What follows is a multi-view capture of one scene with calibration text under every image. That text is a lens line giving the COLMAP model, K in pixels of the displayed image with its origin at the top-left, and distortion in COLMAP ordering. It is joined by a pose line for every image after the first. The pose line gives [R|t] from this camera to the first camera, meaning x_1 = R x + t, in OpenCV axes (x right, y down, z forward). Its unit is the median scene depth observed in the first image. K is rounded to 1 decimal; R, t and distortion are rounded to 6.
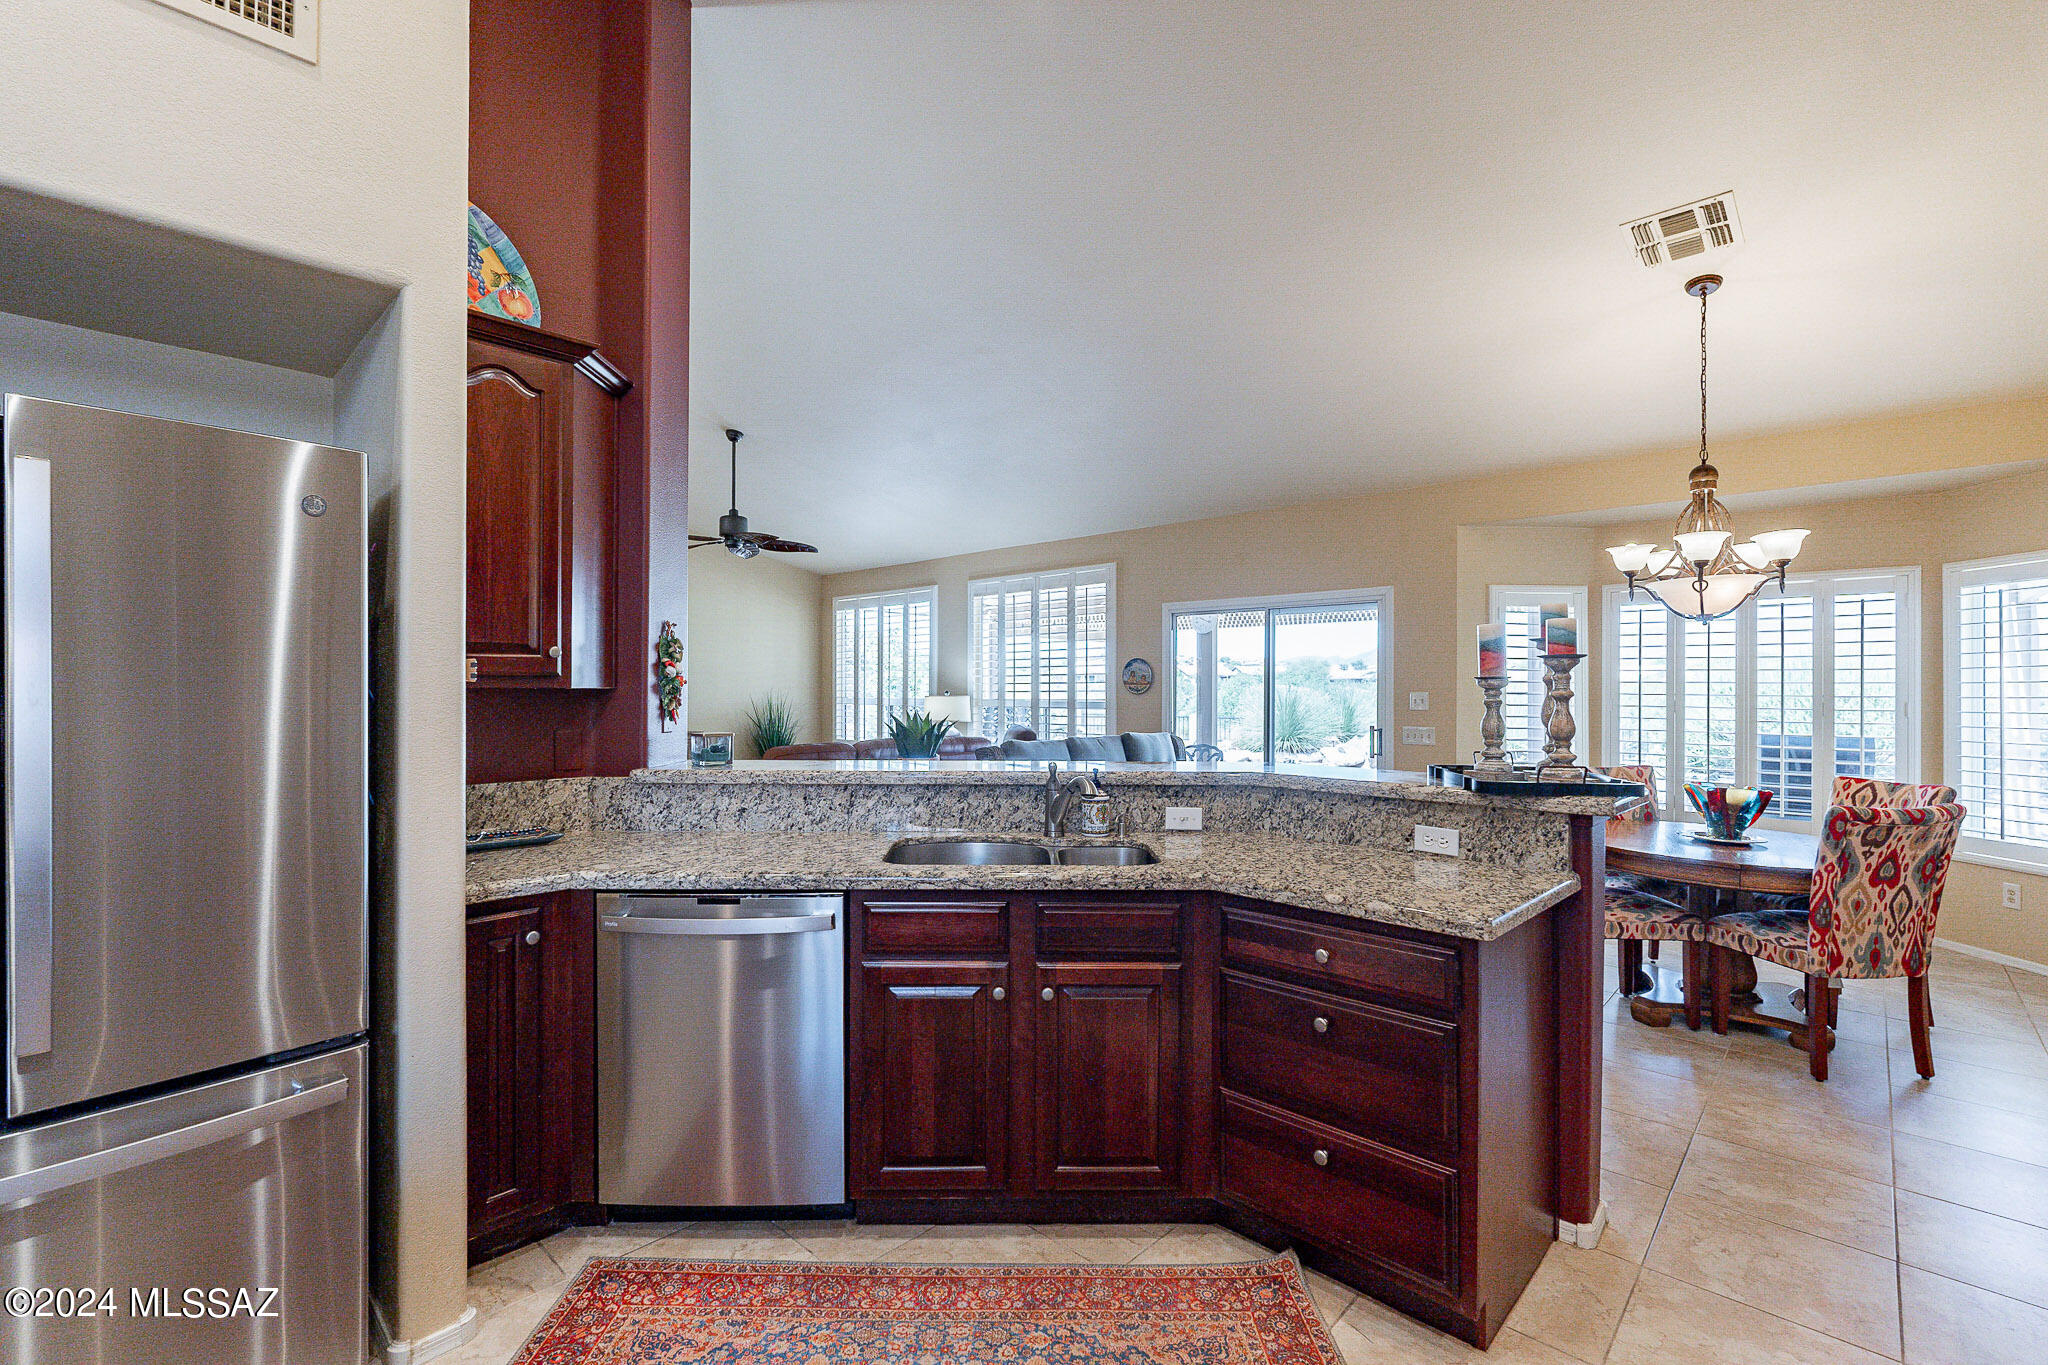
lens RADIAL K [[892.2, 0, 1024.0], [0, 892.2, 682.5], [0, 0, 1]] dist [-0.002945, 0.000143]
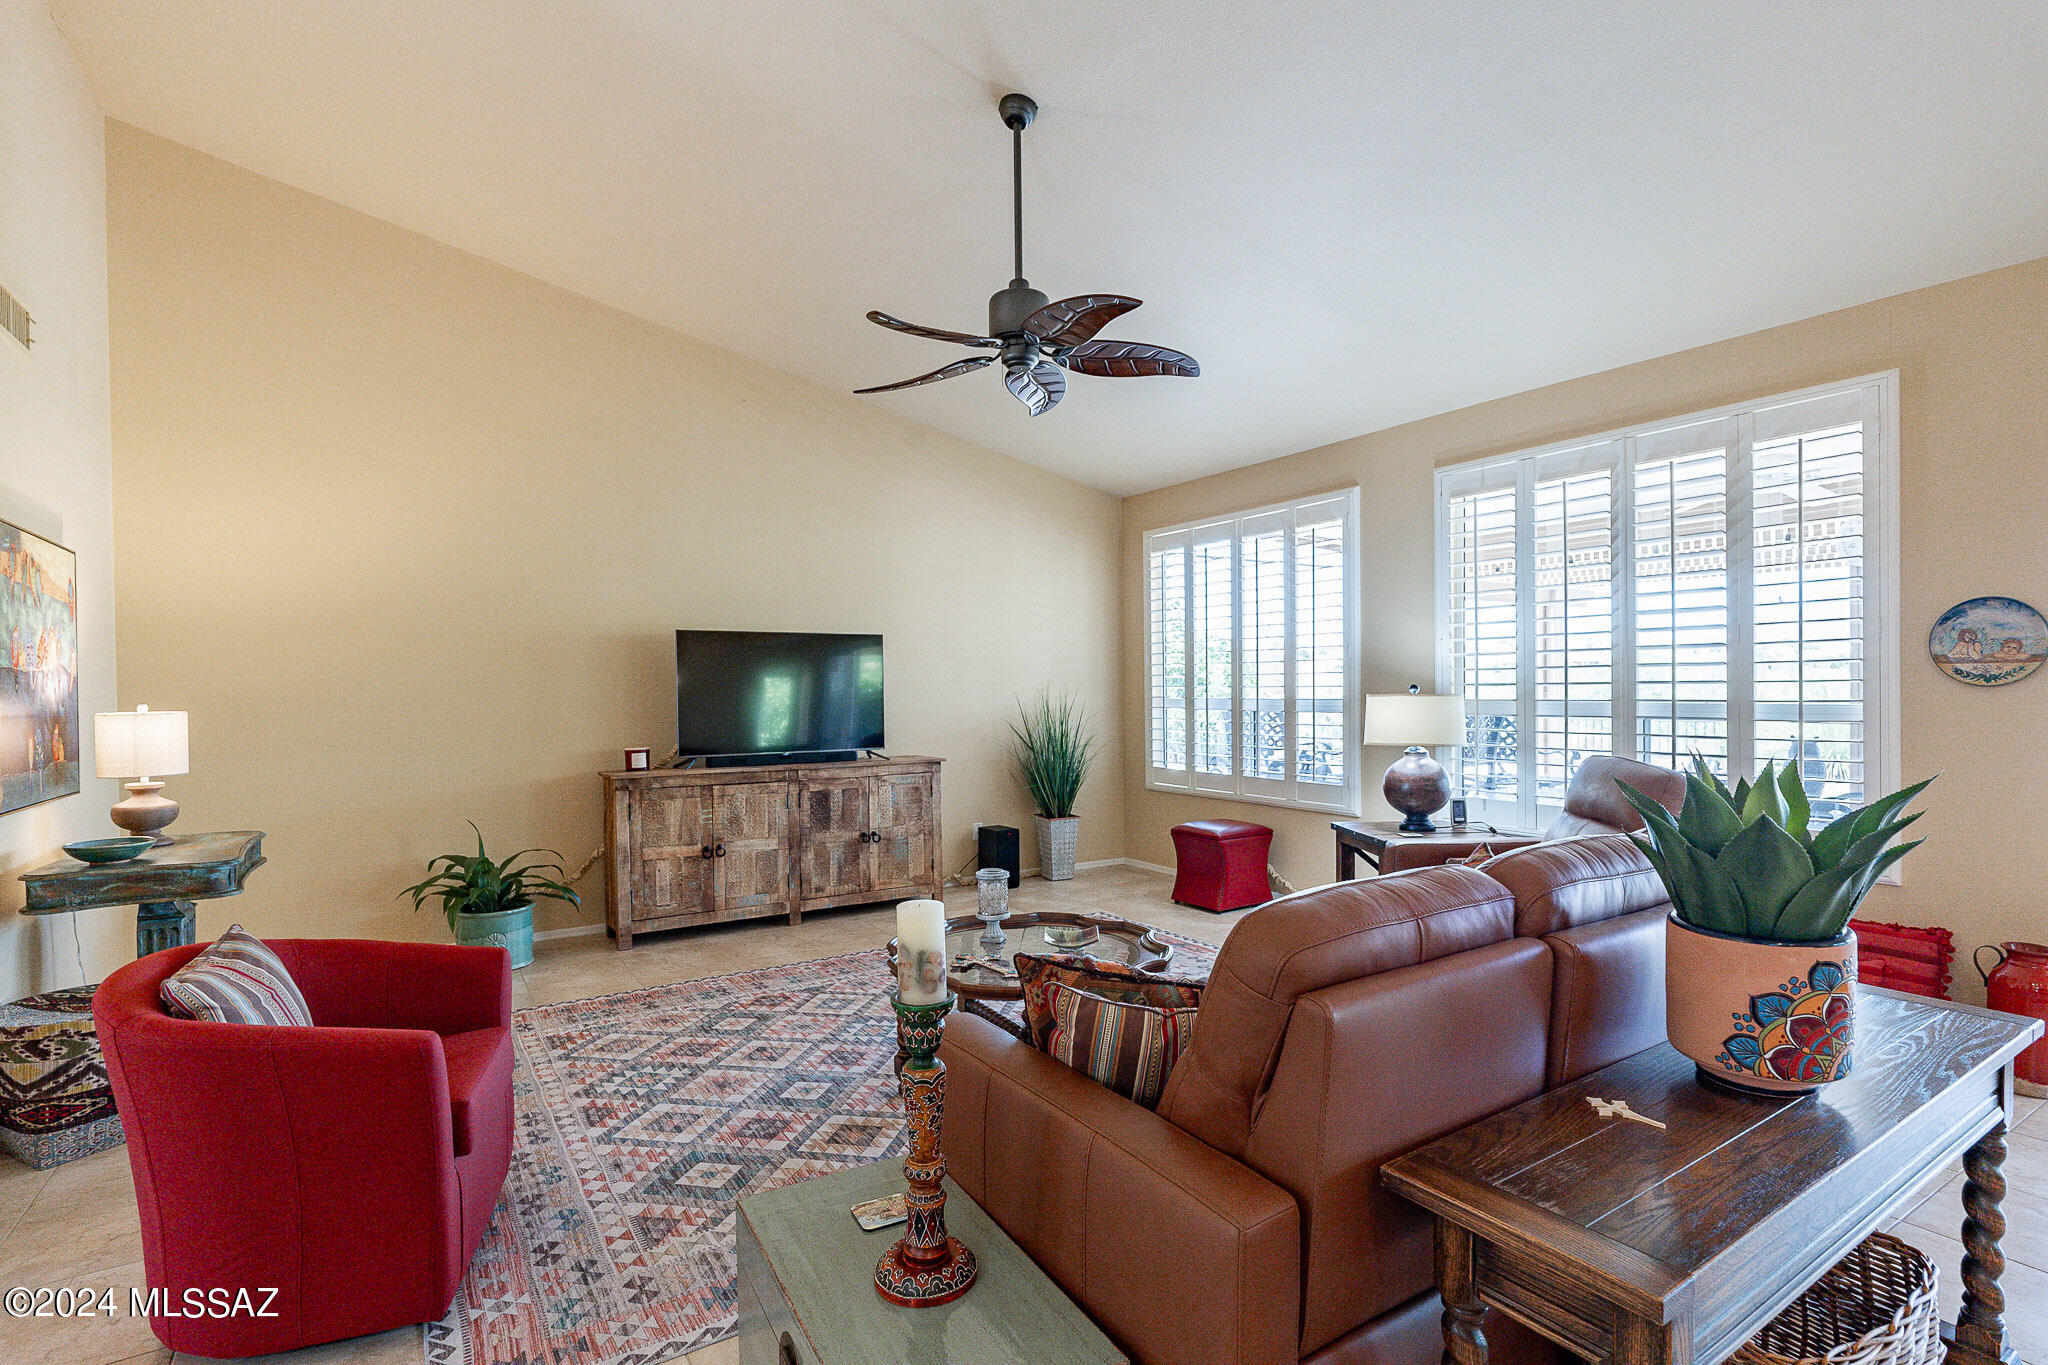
lens RADIAL K [[987.9, 0, 1022.1], [0, 987.9, 693.5], [0, 0, 1]] dist [-0.003345, 0.000690]
pose [[0.969155, -0.008492, -0.246305, -0.291603], [0.012720, 0.999798, 0.015578, 0.005883], [0.246122, -0.018230, 0.969067, 0.741030]]
